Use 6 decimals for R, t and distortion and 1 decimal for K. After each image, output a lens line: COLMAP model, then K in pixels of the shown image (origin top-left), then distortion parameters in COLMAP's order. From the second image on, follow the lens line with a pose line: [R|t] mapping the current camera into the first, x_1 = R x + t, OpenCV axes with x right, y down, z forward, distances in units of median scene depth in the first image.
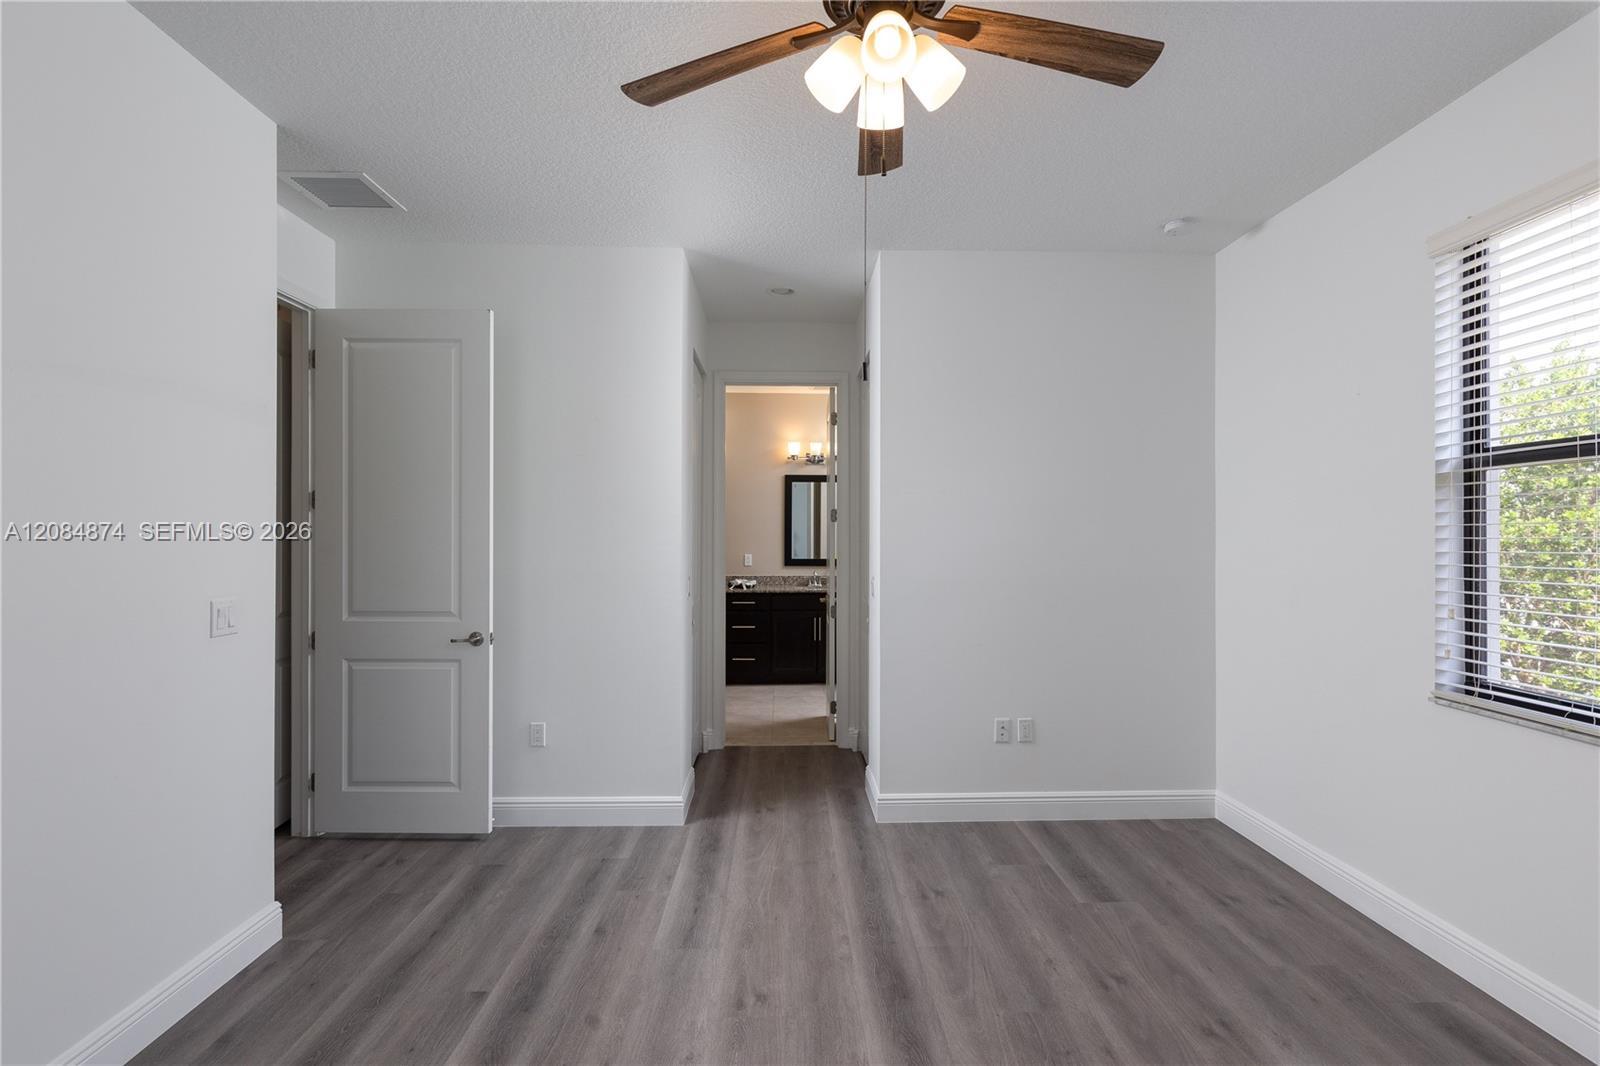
lens RADIAL K [[791.8, 0, 807.3], [0, 791.8, 531.8], [0, 0, 1]] dist [0.025417, -0.000746]
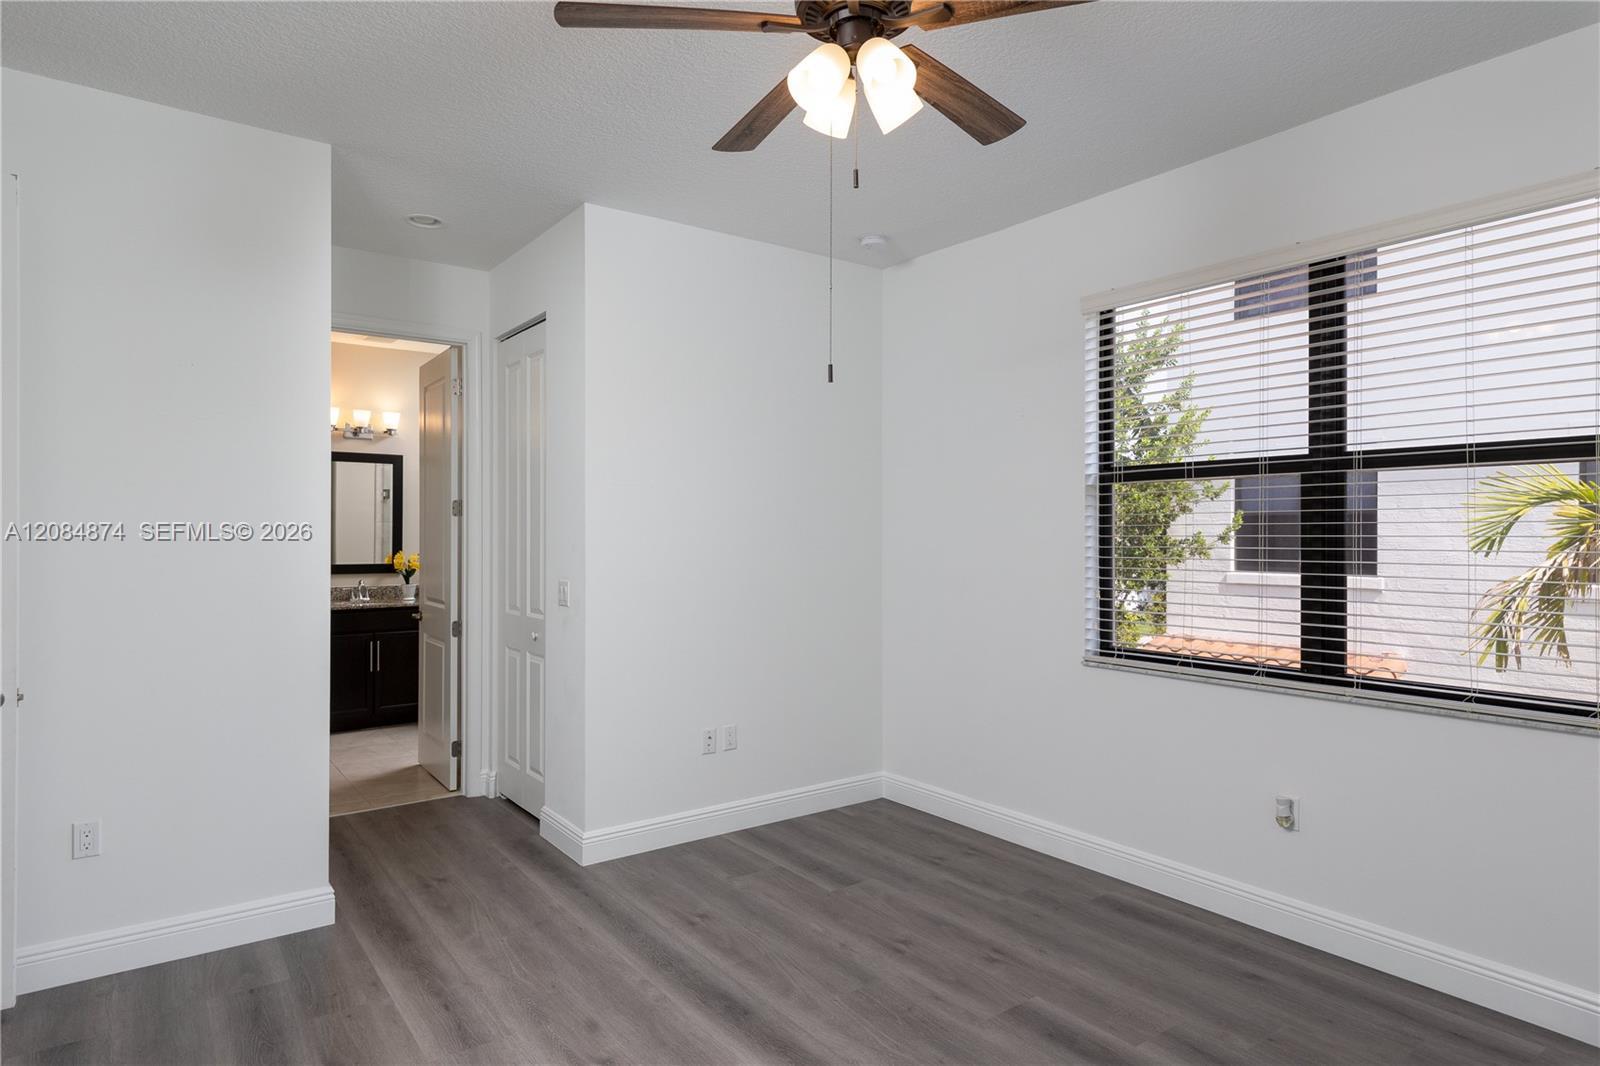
lens RADIAL K [[951.3, 0, 811.1], [0, 951.3, 526.9], [0, 0, 1]] dist [0.061066, -0.004185]
pose [[0.820704, 0.007011, 0.571310, -0.384862], [-0.004864, 0.999974, -0.005284, 0.002828], [-0.571333, 0.001558, 0.820717, 0.001633]]
